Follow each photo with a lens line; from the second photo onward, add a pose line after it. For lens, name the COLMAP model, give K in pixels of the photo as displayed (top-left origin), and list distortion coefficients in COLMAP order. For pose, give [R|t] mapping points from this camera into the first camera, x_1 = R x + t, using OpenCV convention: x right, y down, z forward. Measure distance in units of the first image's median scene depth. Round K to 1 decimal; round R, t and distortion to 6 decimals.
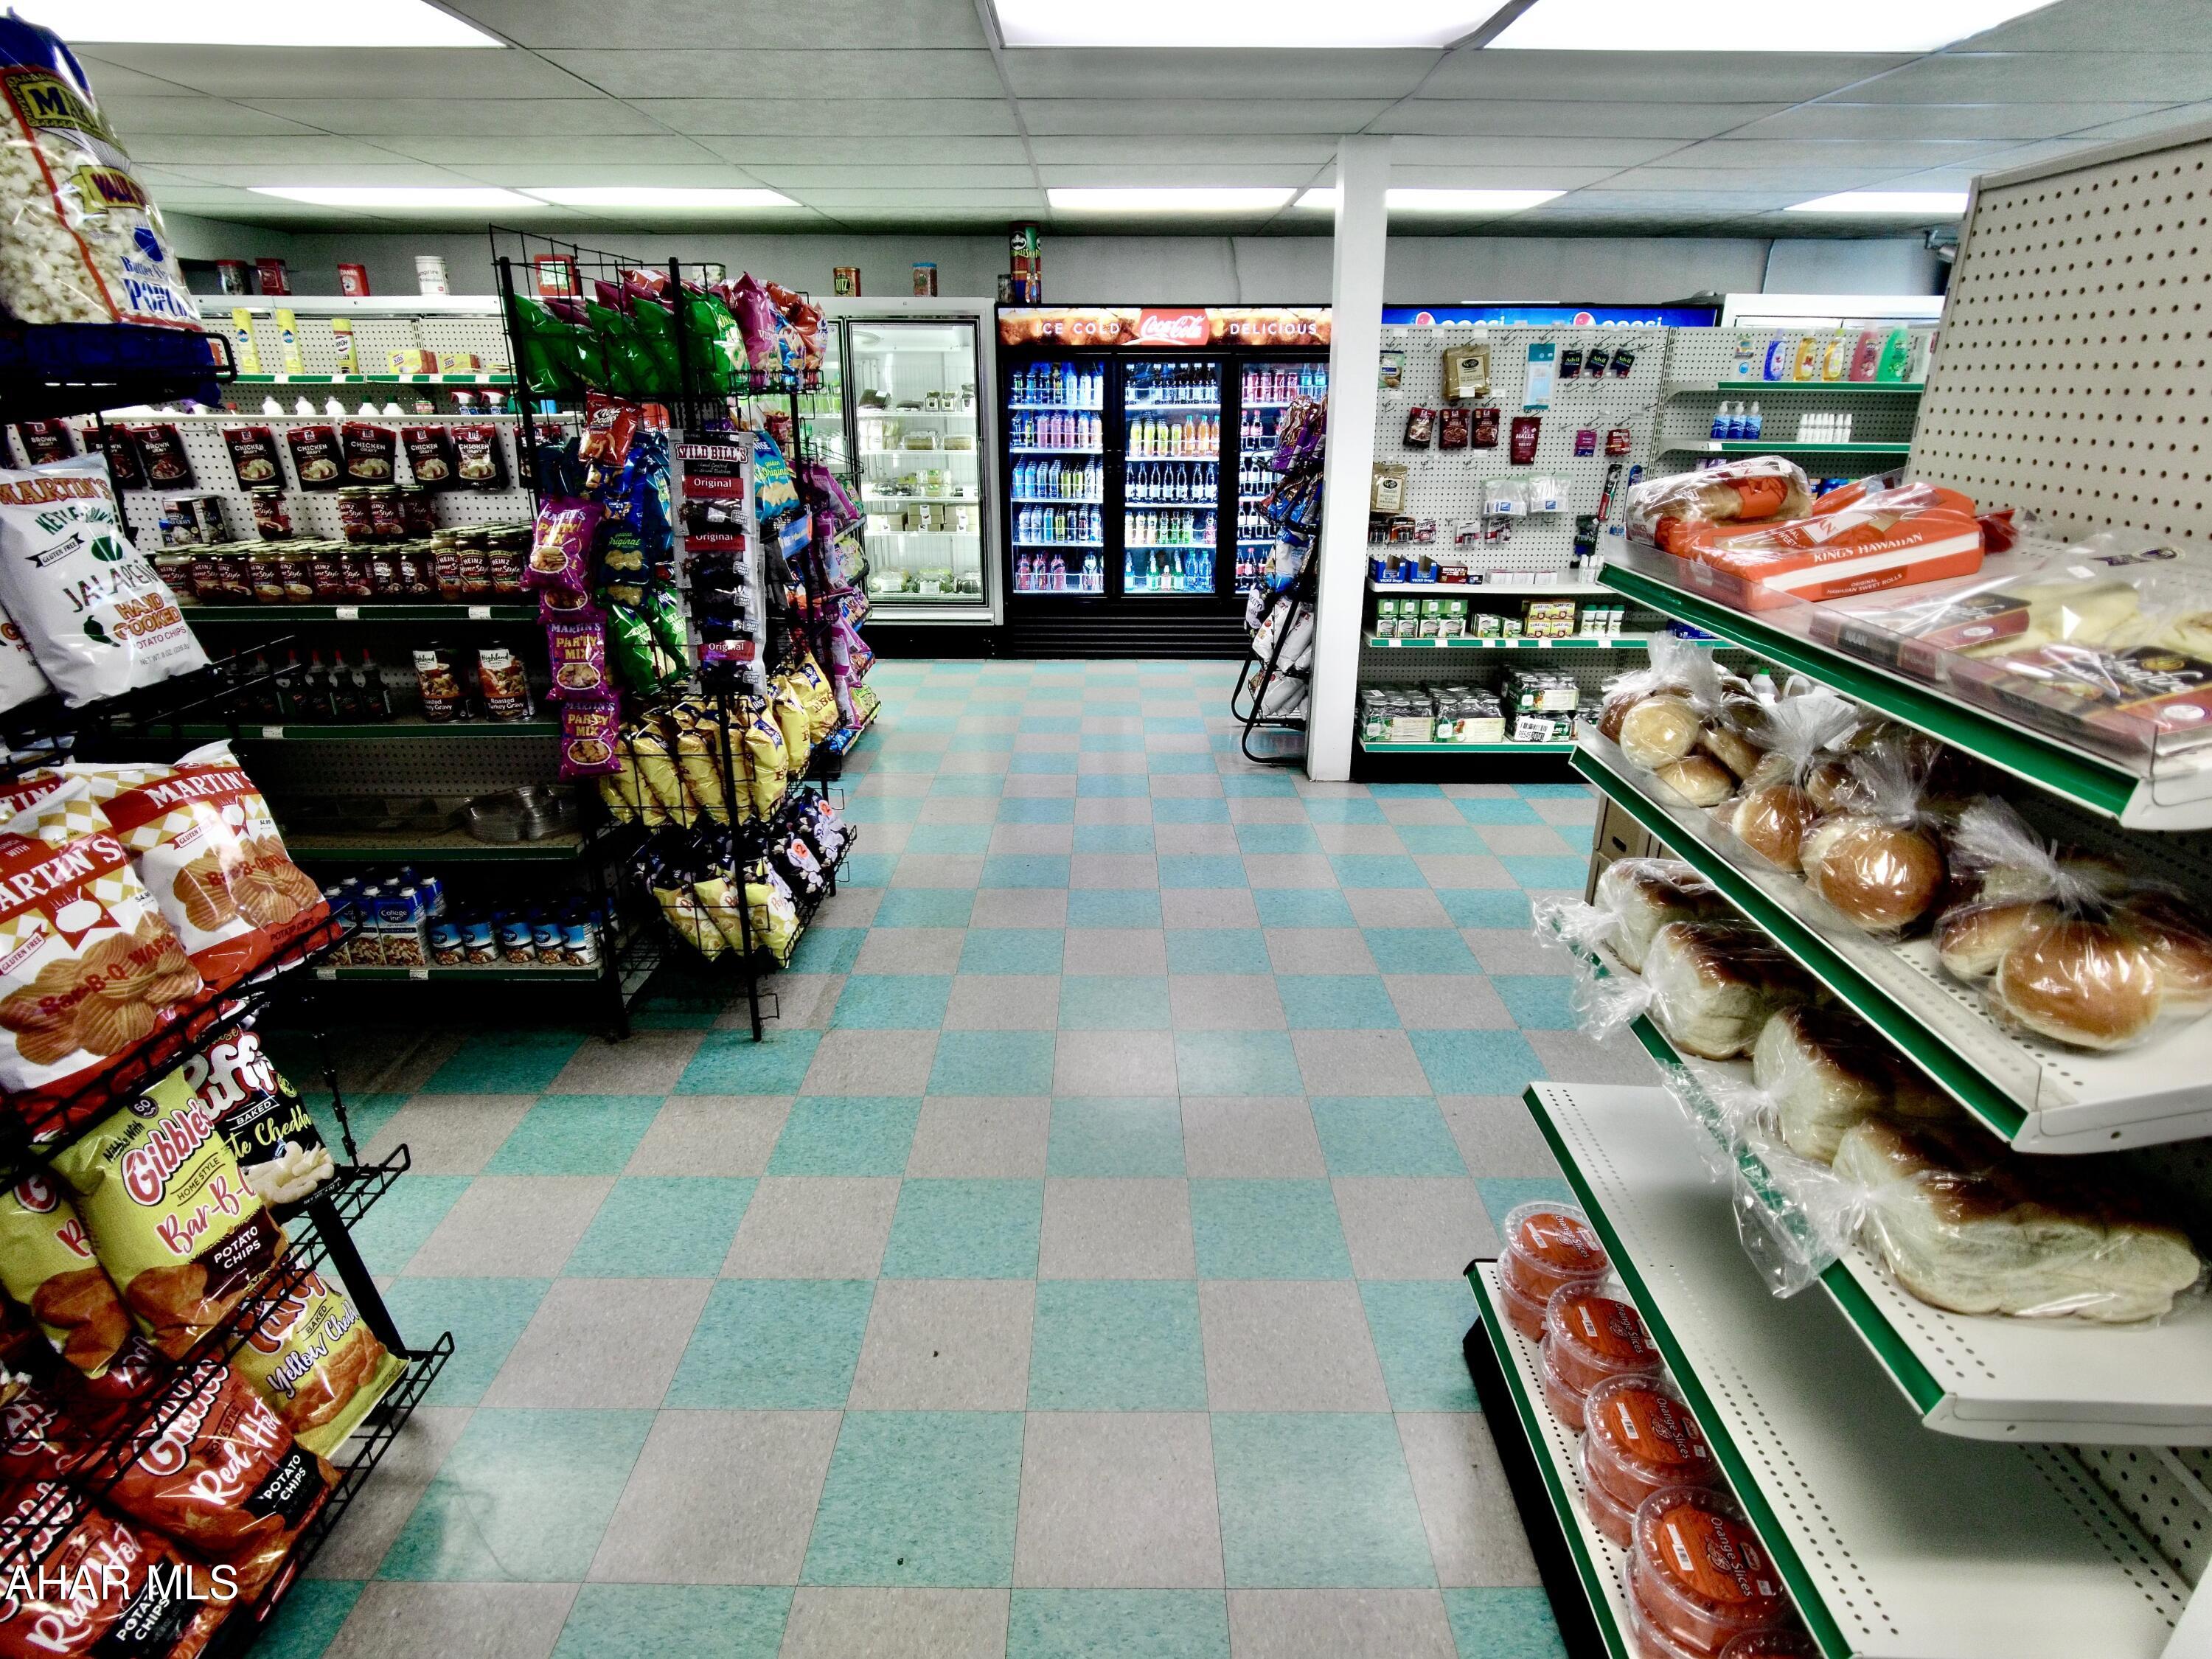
lens RADIAL K [[1170.7, 0, 1119.2], [0, 1170.7, 826.5], [0, 0, 1]] dist [-0.001838, -0.002395]
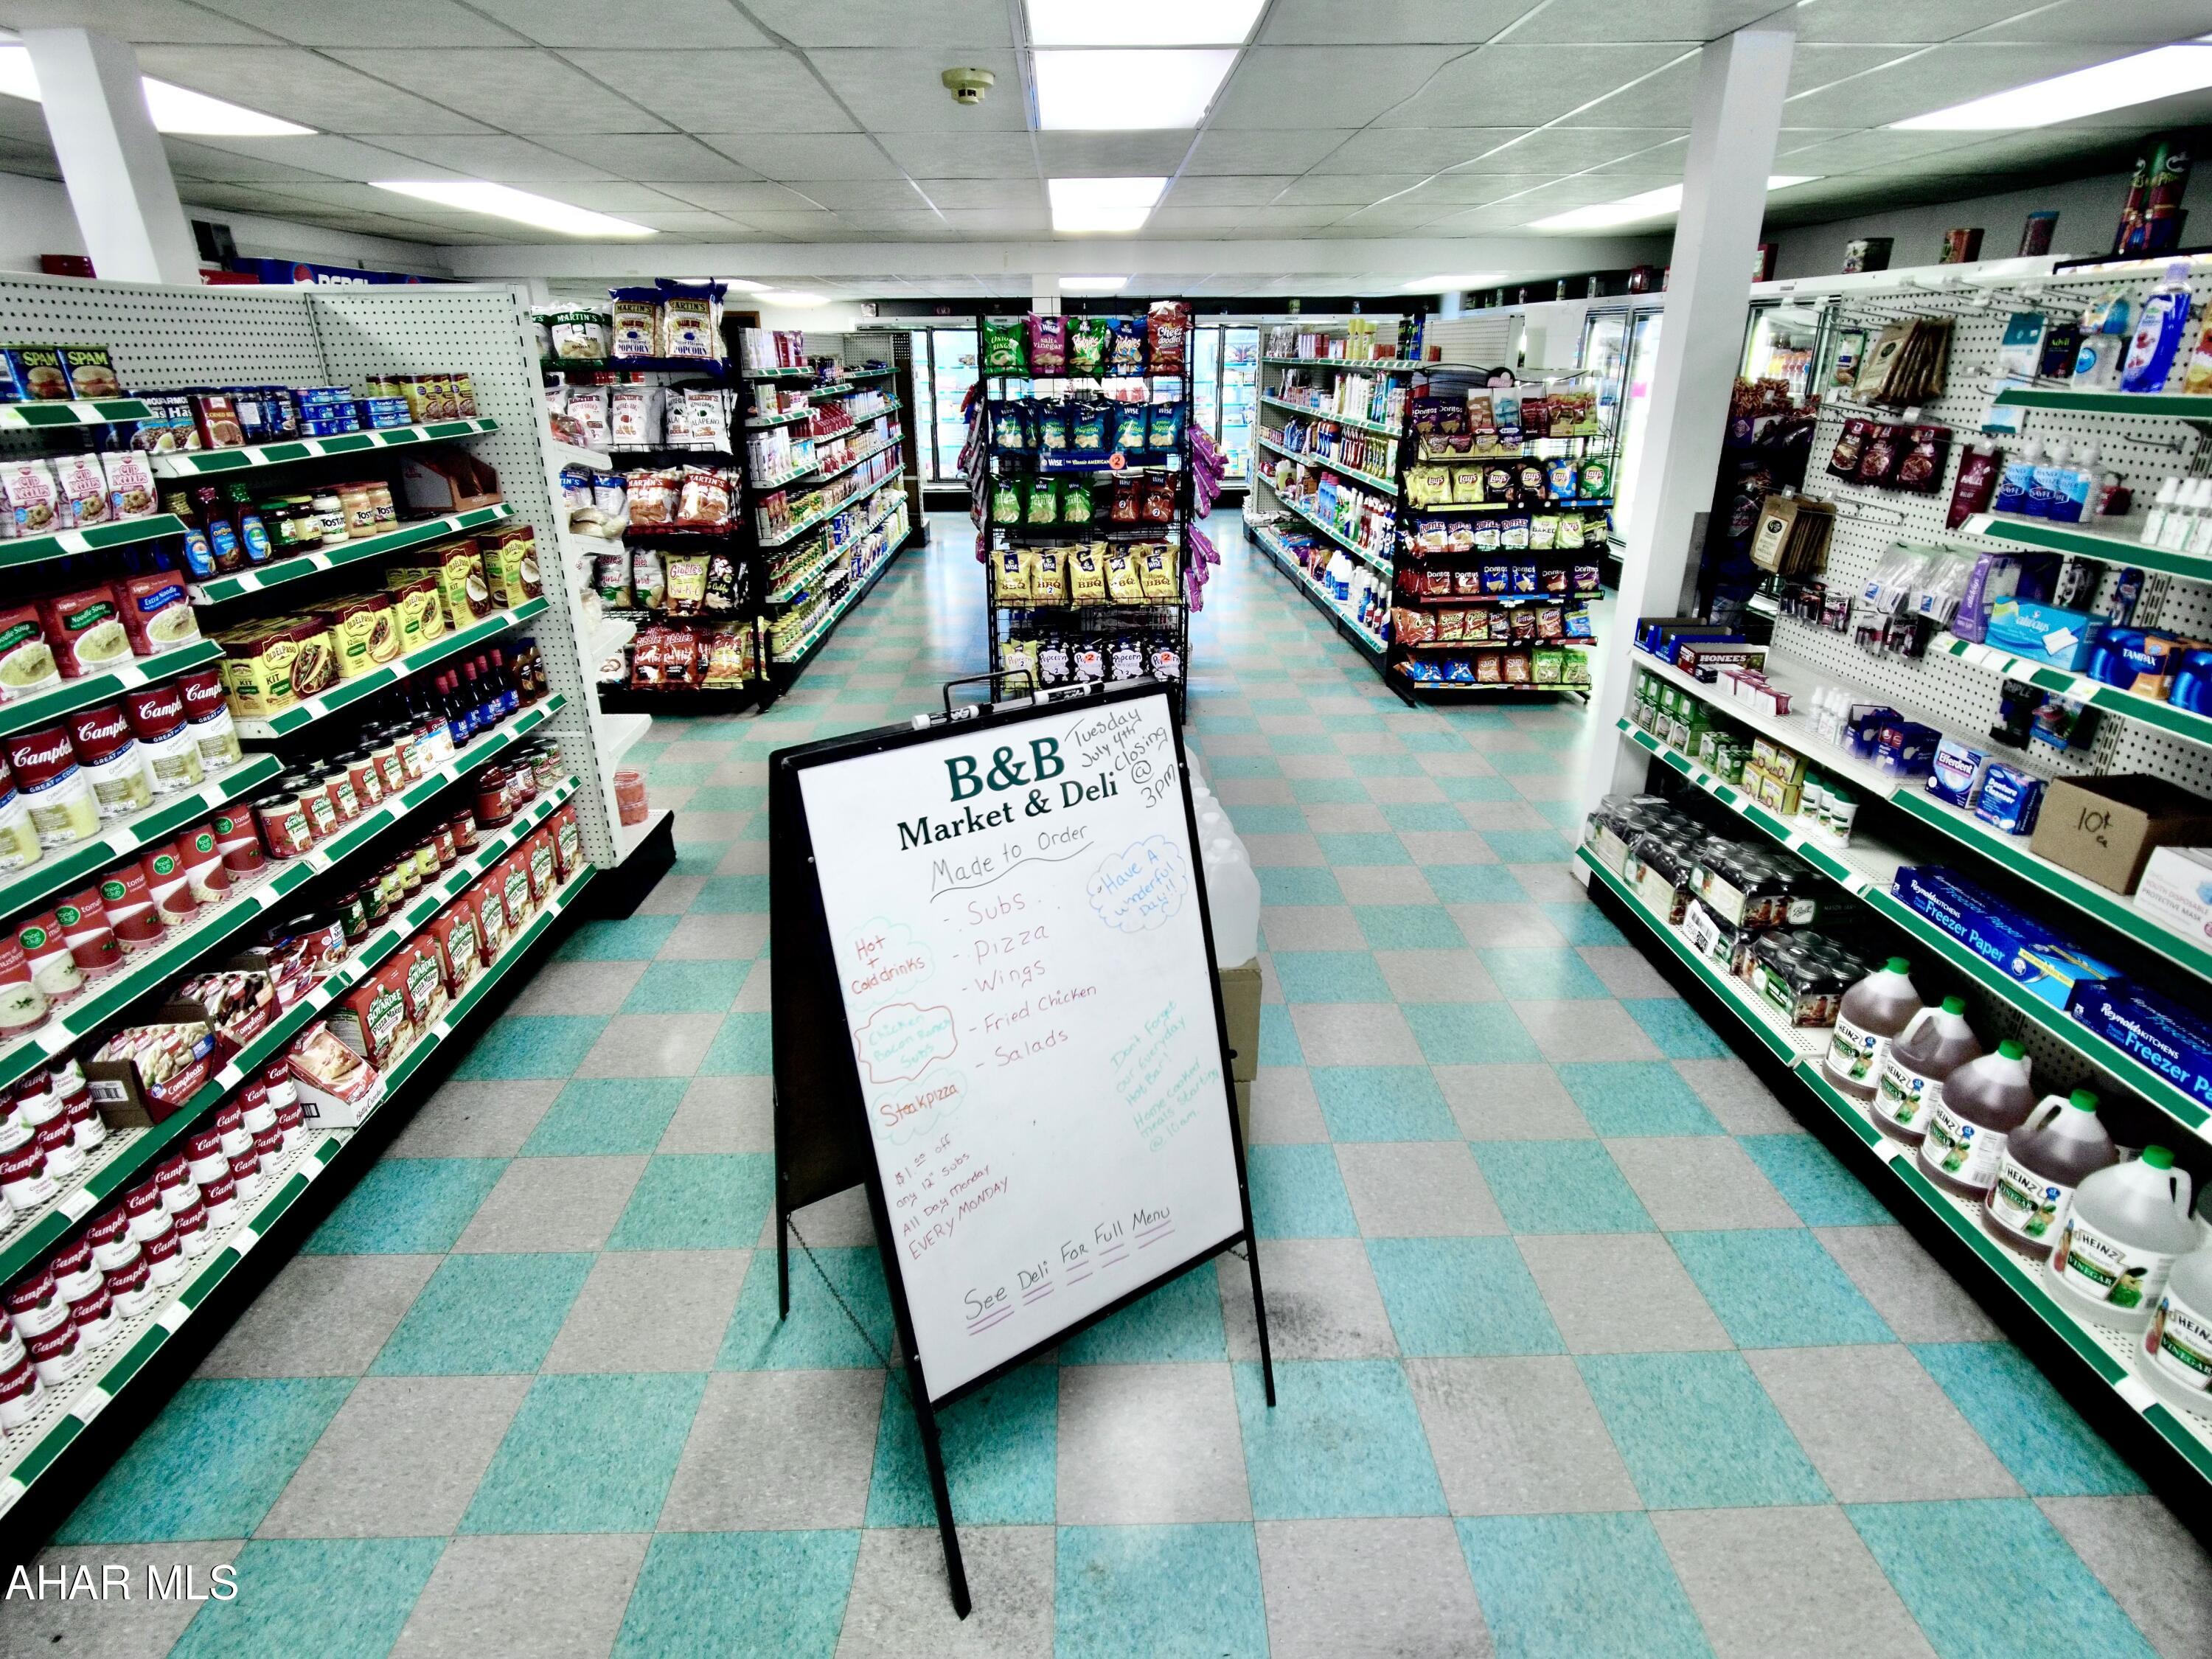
lens RADIAL K [[1170.7, 0, 1119.2], [0, 1170.7, 826.5], [0, 0, 1]] dist [-0.001838, -0.002395]
pose [[0.036927, 0.374343, -0.926555, 0.917475], [-0.372862, 0.865391, 0.334771, -0.228493], [0.927152, 0.333116, 0.171534, 0.588970]]
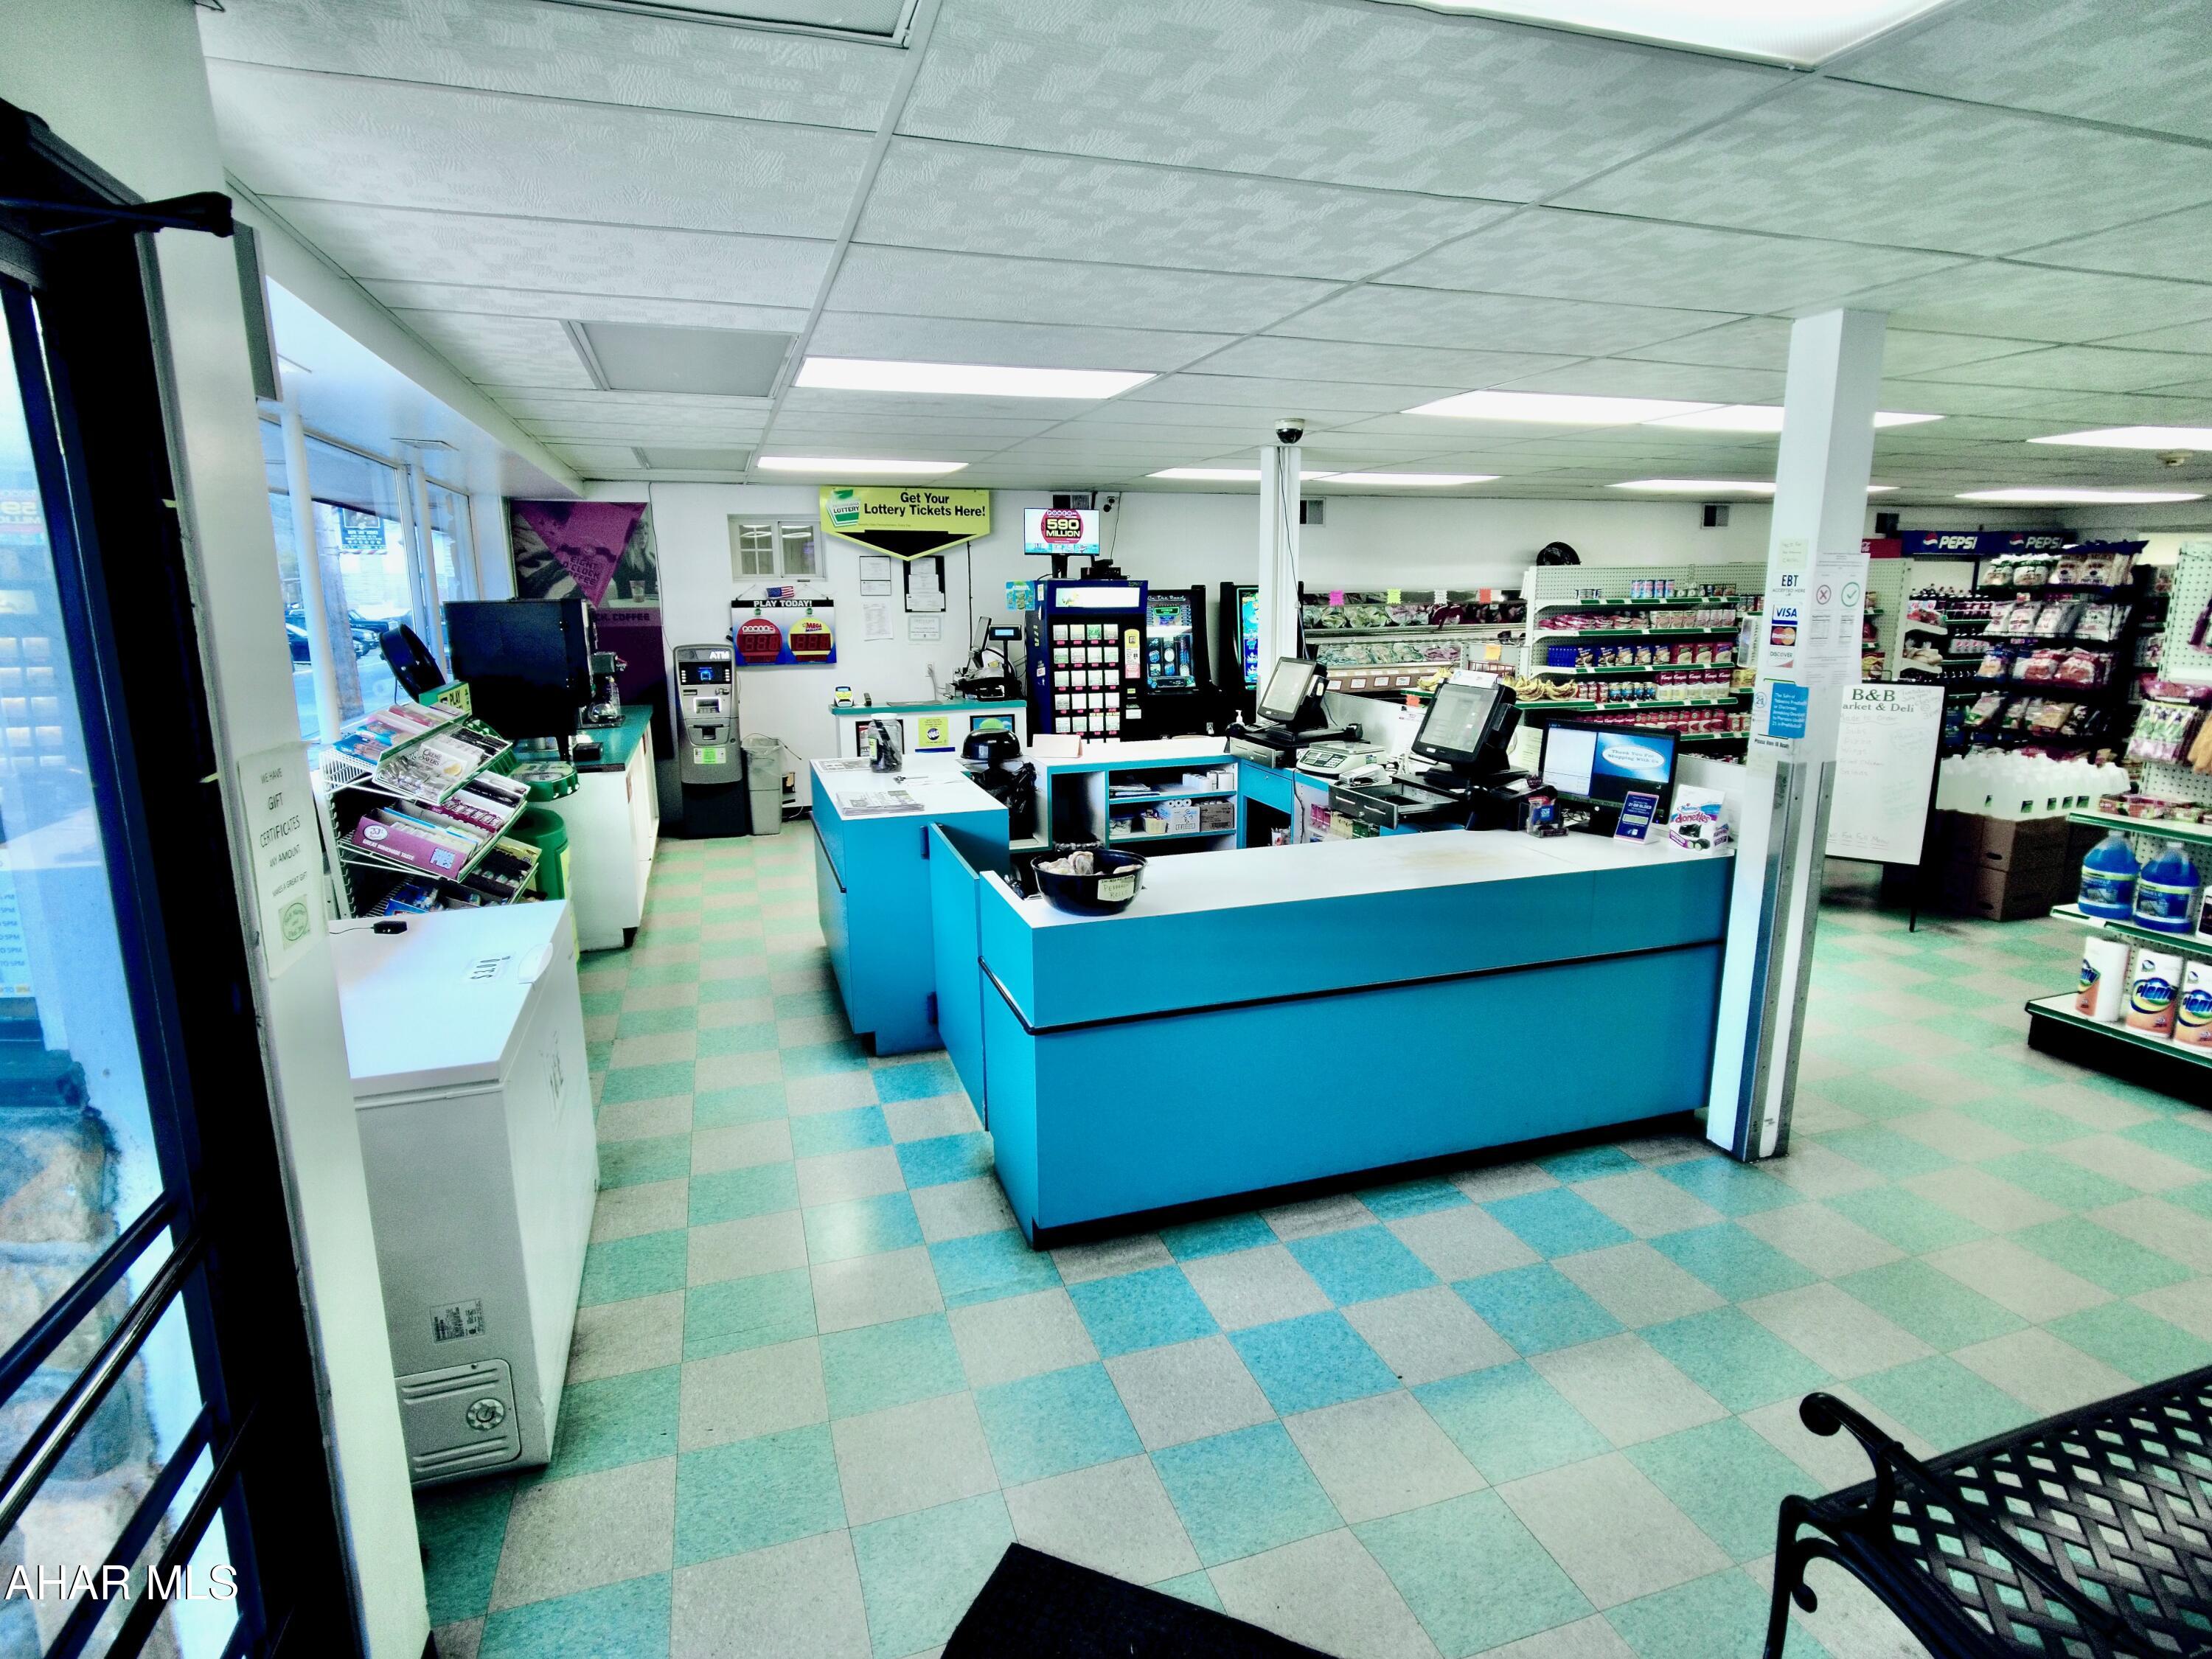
lens RADIAL K [[1183.4, 0, 1106.0], [0, 1183.4, 829.5], [0, 0, 1]] dist [-0.003543, -0.002827]
pose [[-0.946214, 0.072691, -0.315270, 1.762903], [-0.115086, 0.835085, 0.537948, -0.575476], [0.302381, 0.545297, -0.781804, 1.415445]]
